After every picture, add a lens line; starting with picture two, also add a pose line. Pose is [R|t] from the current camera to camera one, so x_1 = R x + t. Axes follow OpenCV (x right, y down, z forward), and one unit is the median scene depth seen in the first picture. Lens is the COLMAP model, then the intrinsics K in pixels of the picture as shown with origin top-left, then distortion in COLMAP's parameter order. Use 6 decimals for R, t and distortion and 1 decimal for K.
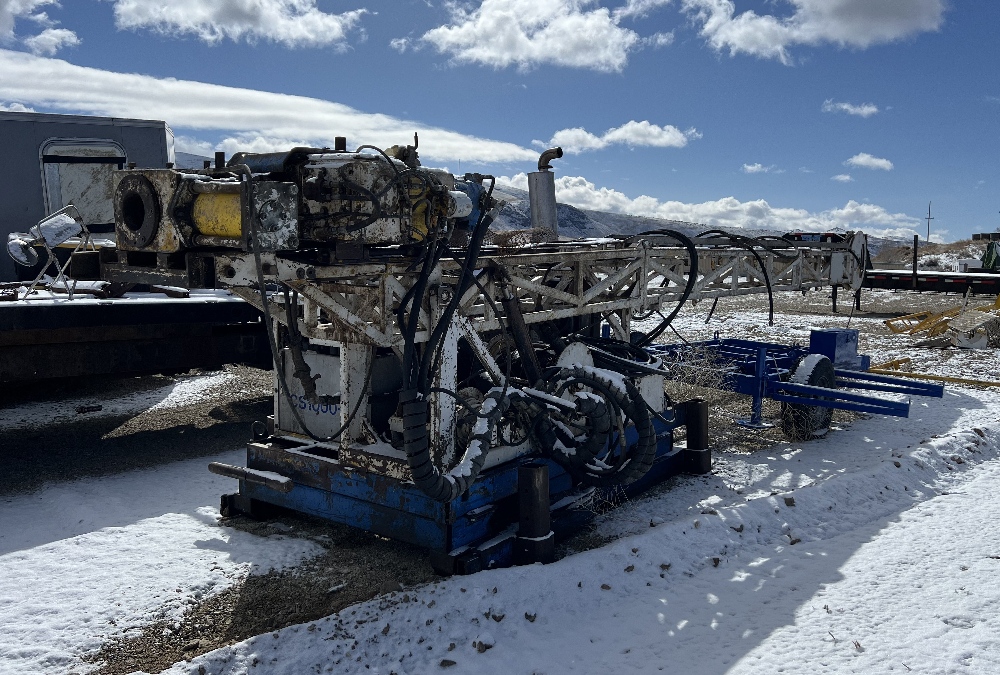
lens RADIAL K [[871.6, 0, 551.9], [0, 871.6, 316.0], [0, 0, 1]] dist [0.072010, -0.043942]
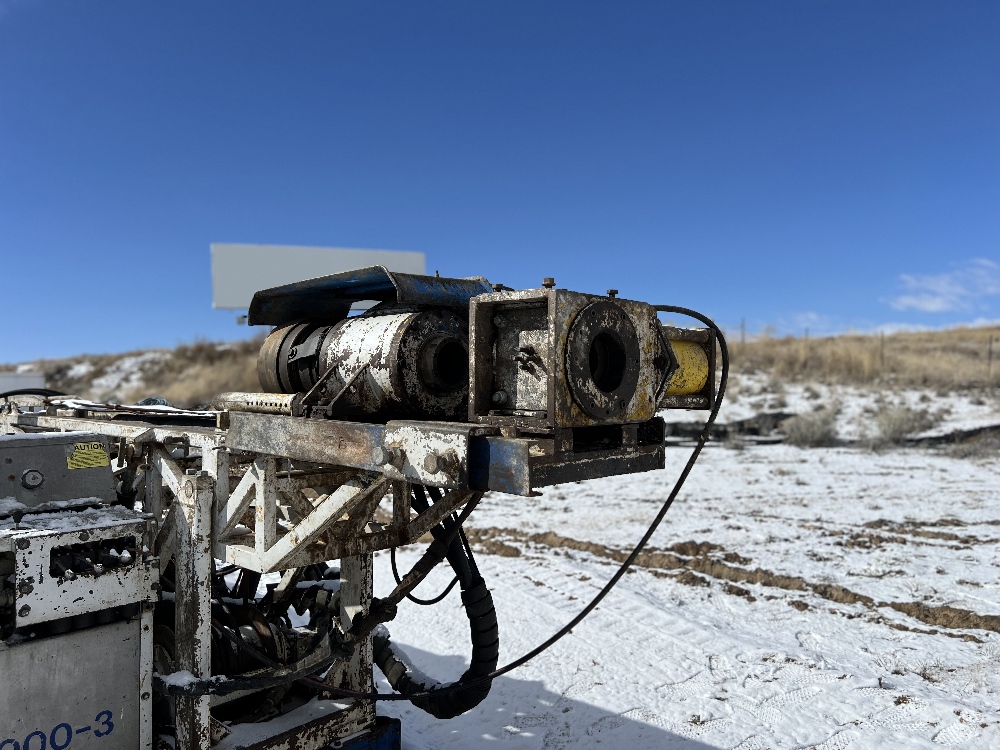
lens RADIAL K [[751.2, 0, 506.4], [0, 751.2, 377.2], [0, 0, 1]] dist [0.053145, -0.063050]
pose [[0.145252, -0.006120, 0.989376, -0.742860], [0.115643, 0.993232, -0.010834, -0.081052], [-0.982613, 0.115988, 0.144977, 0.735459]]
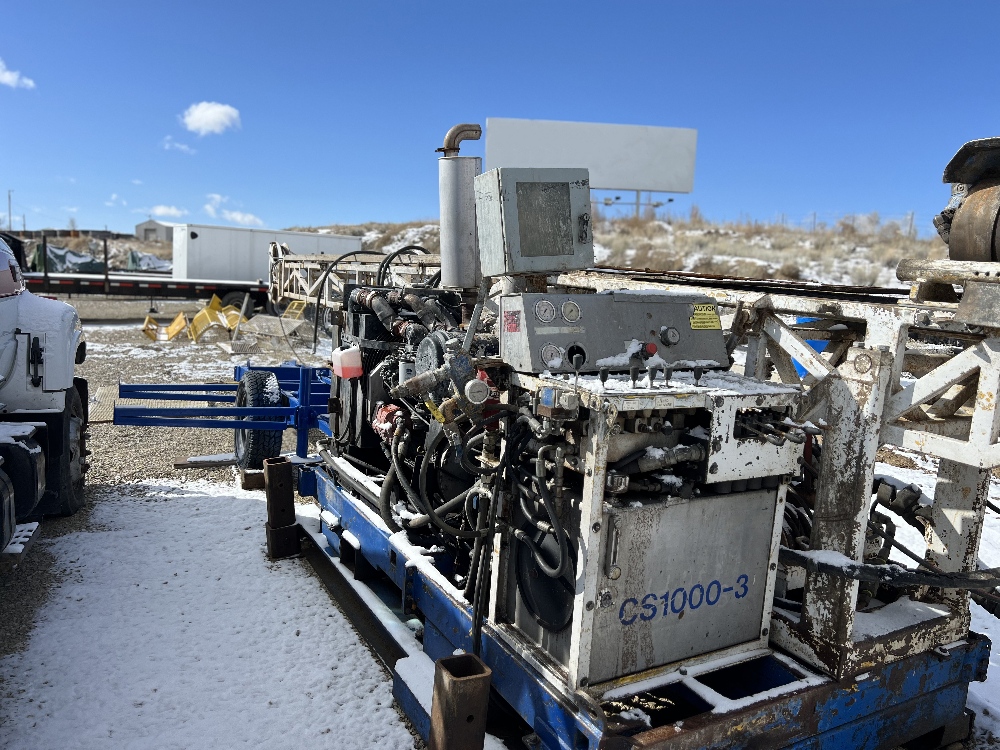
lens RADIAL K [[751.2, 0, 504.7], [0, 751.2, 375.6], [0, 0, 1]] dist [0.053145, -0.063050]
pose [[0.443026, -0.119363, 0.888527, -0.784684], [0.039711, 0.992737, 0.113562, -0.091400], [-0.895629, -0.015027, 0.444549, 1.032656]]
